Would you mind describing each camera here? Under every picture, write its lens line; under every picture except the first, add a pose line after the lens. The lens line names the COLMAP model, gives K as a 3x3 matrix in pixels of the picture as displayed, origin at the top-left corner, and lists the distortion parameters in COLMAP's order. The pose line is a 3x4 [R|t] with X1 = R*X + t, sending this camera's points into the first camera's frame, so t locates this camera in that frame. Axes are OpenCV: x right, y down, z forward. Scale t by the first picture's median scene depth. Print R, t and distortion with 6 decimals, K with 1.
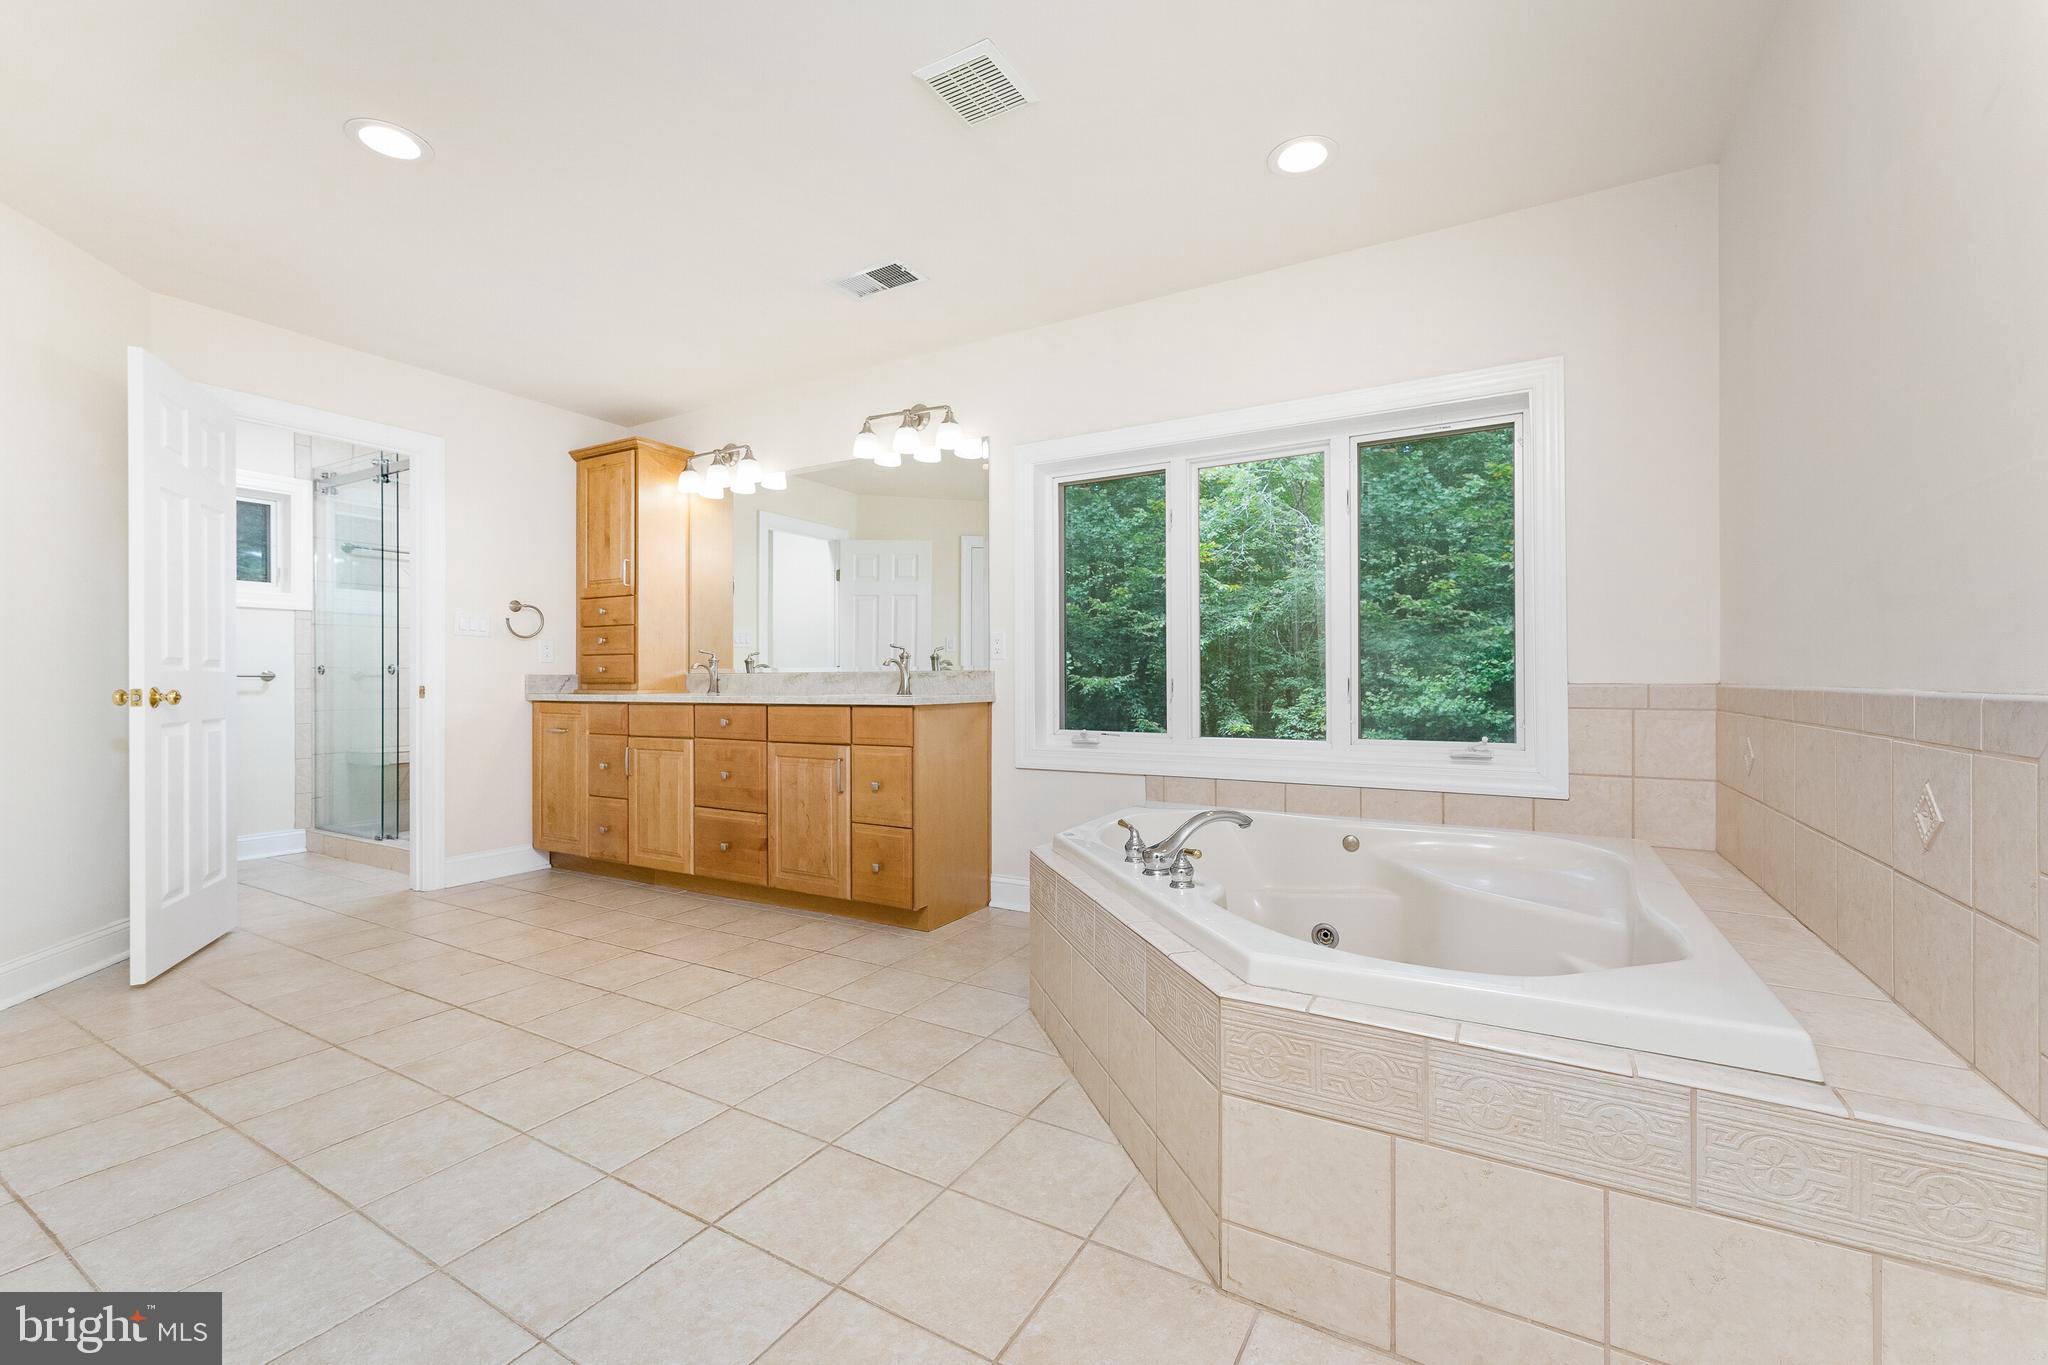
lens RADIAL K [[827.5, 0, 1035.3], [0, 827.5, 685.8], [0, 0, 1]] dist [0.002450, 0.000368]
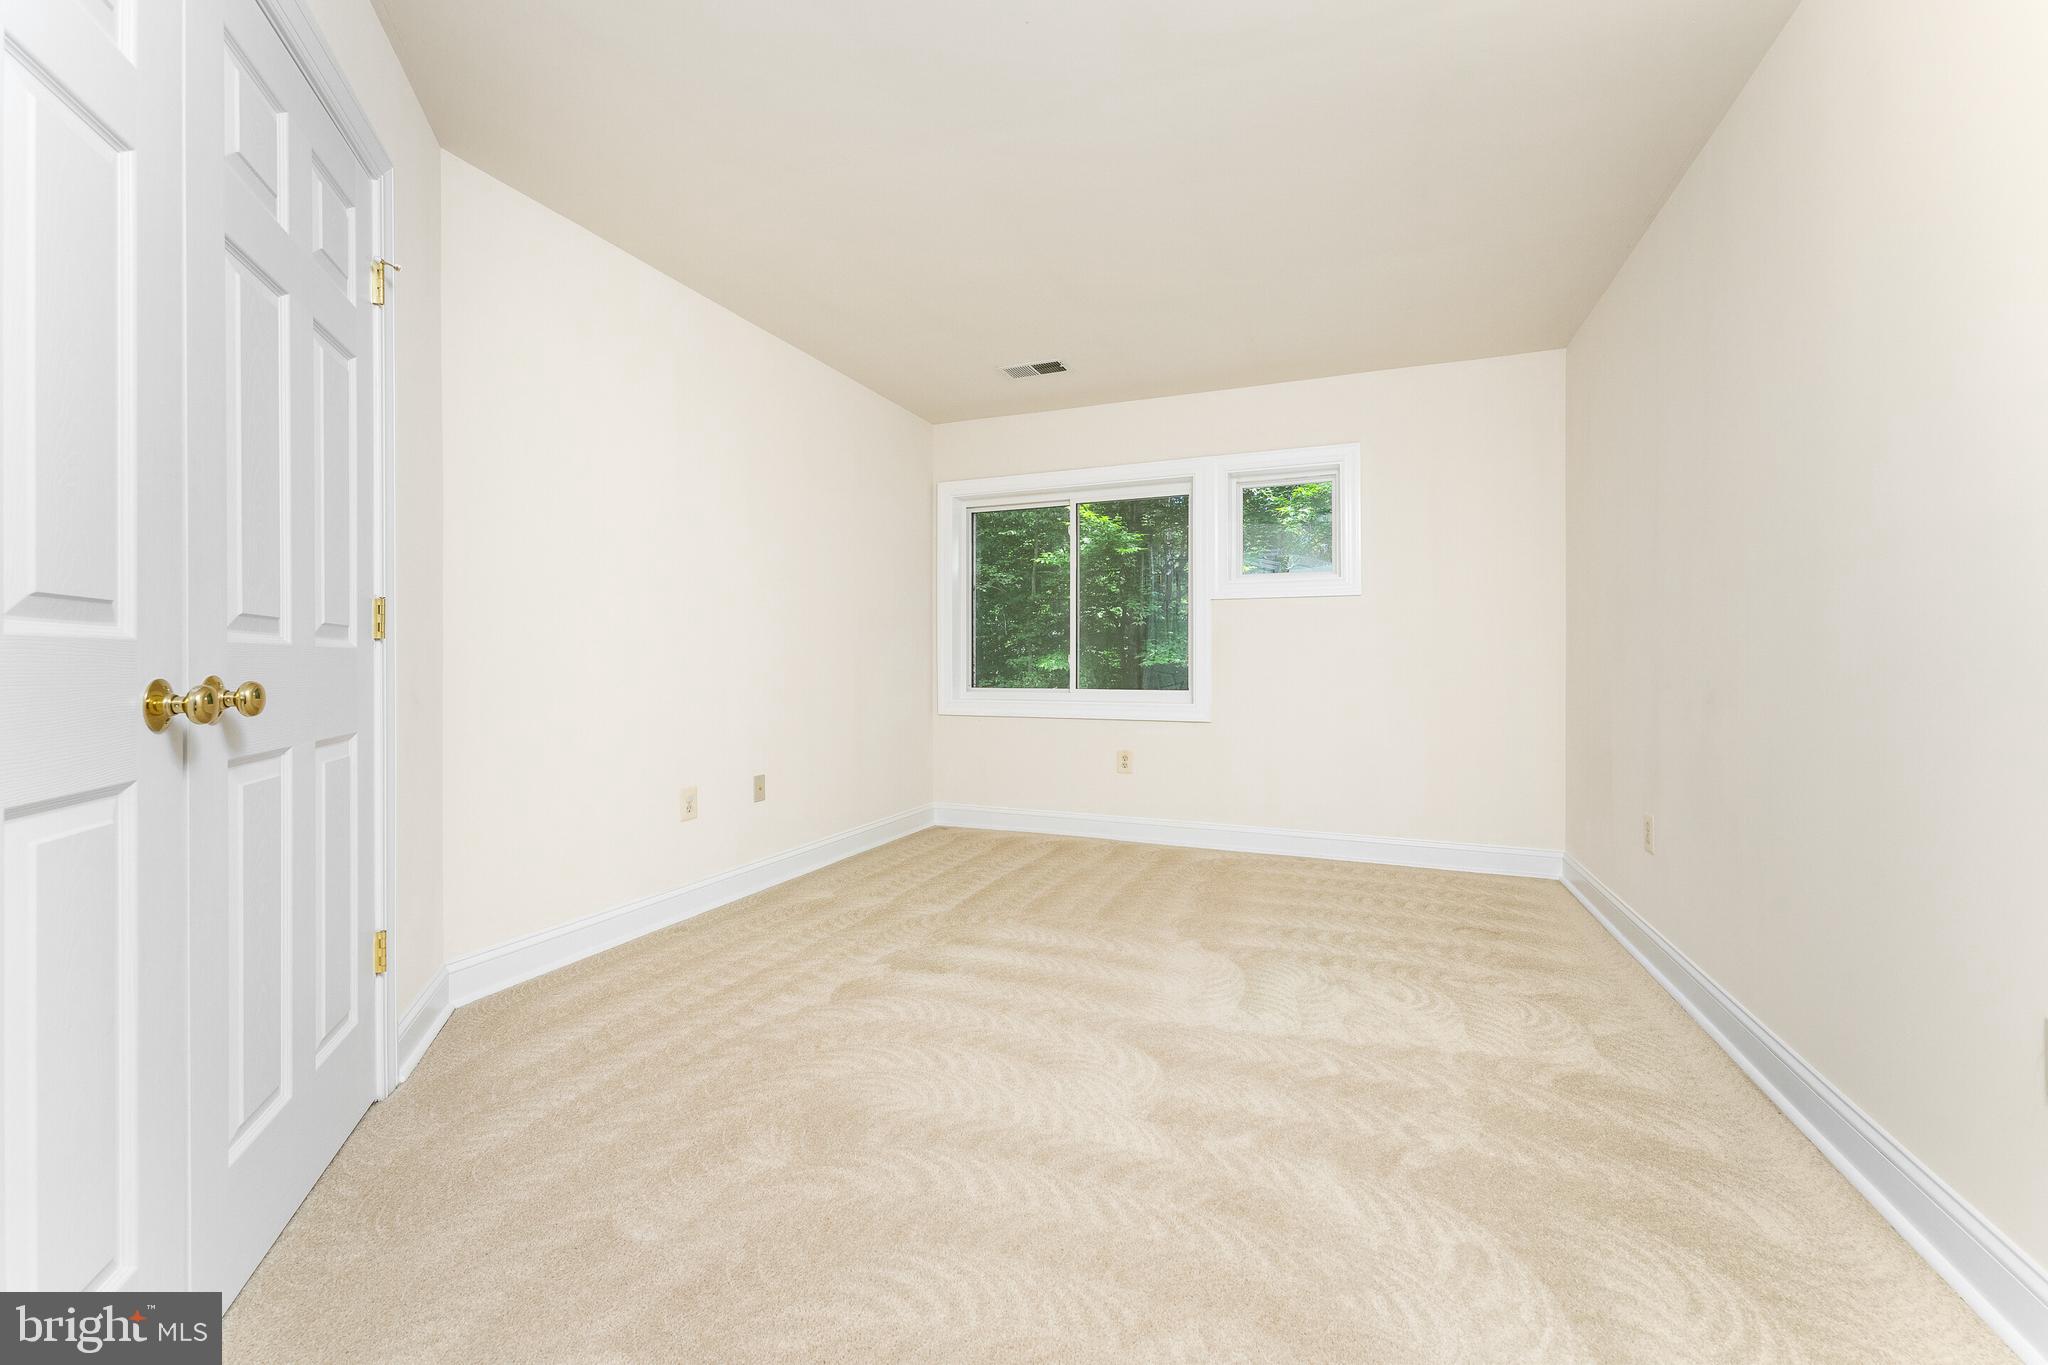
lens RADIAL K [[827.5, 0, 1035.3], [0, 827.5, 685.8], [0, 0, 1]] dist [0.002450, 0.000368]
pose [[0.574368, -0.039192, 0.817659, -1.163384], [0.005190, 0.999007, 0.044239, -0.012203], [-0.818581, -0.021165, 0.574001, 0.369056]]
